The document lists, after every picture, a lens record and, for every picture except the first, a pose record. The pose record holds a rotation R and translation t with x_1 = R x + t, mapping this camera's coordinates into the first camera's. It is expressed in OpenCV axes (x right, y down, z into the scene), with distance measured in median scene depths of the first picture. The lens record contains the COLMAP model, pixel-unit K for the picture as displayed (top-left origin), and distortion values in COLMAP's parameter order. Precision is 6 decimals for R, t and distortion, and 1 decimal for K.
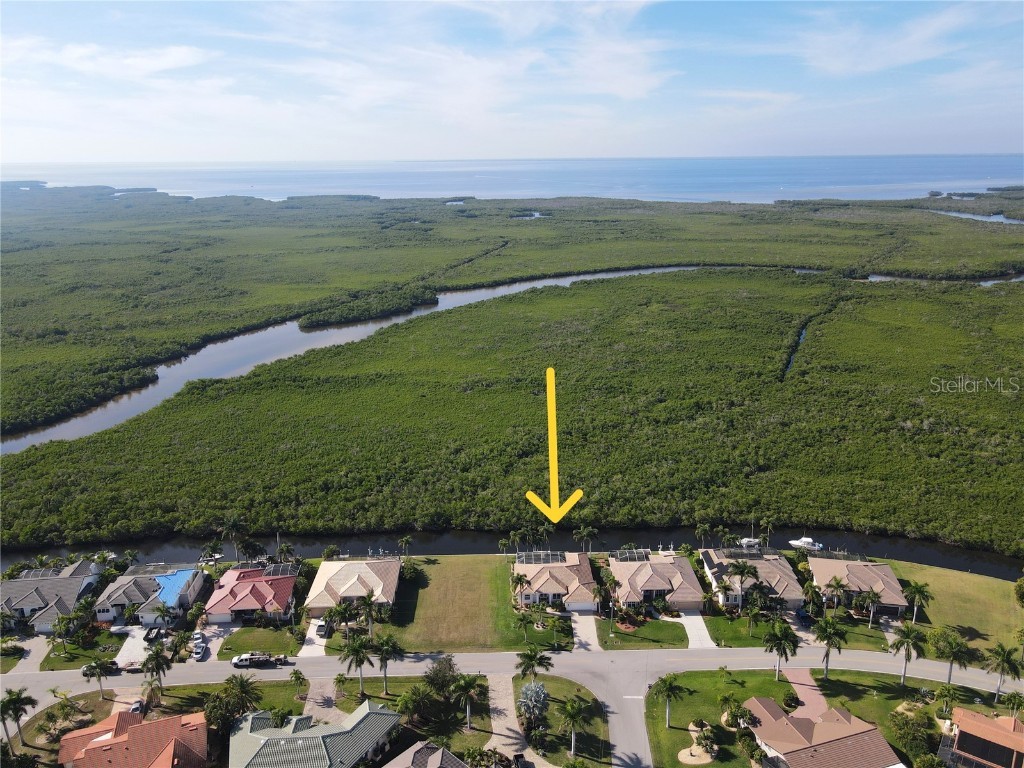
lens RADIAL K [[752.8, 0, 512.0], [0, 752.8, 384.0], [0, 0, 1]] dist [-0.011843, 0.039473]
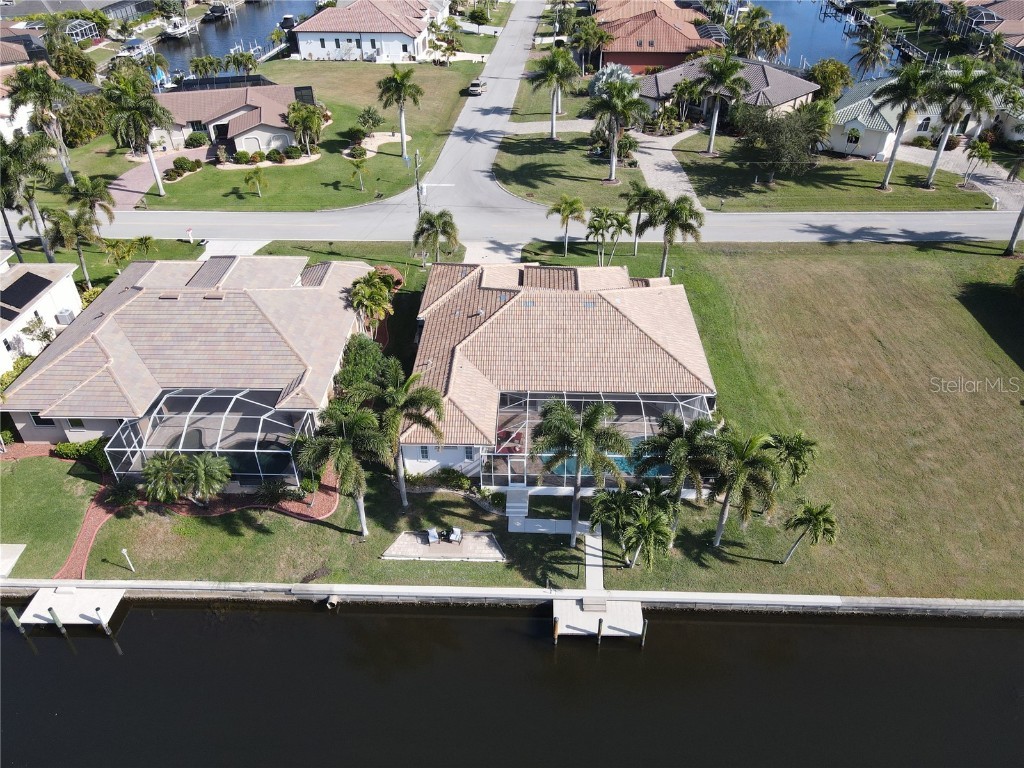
lens RADIAL K [[752.8, 0, 512.0], [0, 752.8, 384.0], [0, 0, 1]] dist [-0.011843, 0.039473]
pose [[-0.998423, -0.018438, 0.053019, 0.061277], [0.030829, 0.609213, 0.792408, 0.045572], [-0.046910, 0.792793, -0.607684, 1.258207]]
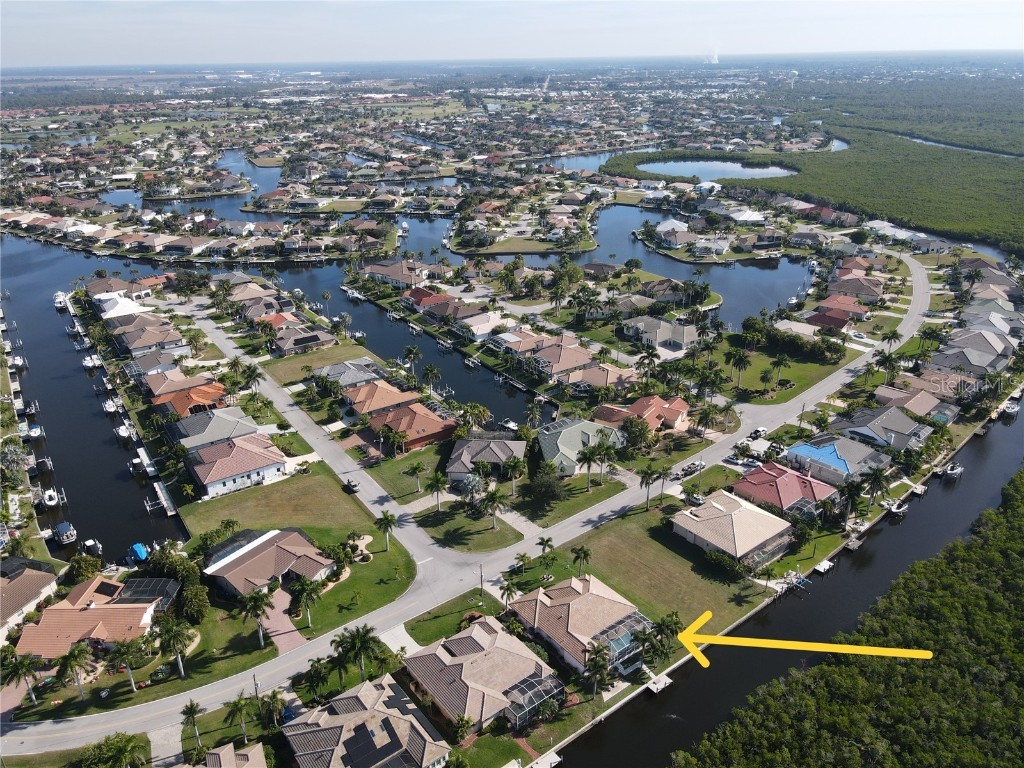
lens RADIAL K [[752.8, 0, 512.0], [0, 752.8, 384.0], [0, 0, 1]] dist [-0.011843, 0.039473]
pose [[-0.803042, 0.253856, -0.539148, 0.523612], [-0.153949, 0.785644, 0.599219, -0.441894], [0.575694, 0.564199, -0.591824, 1.379386]]
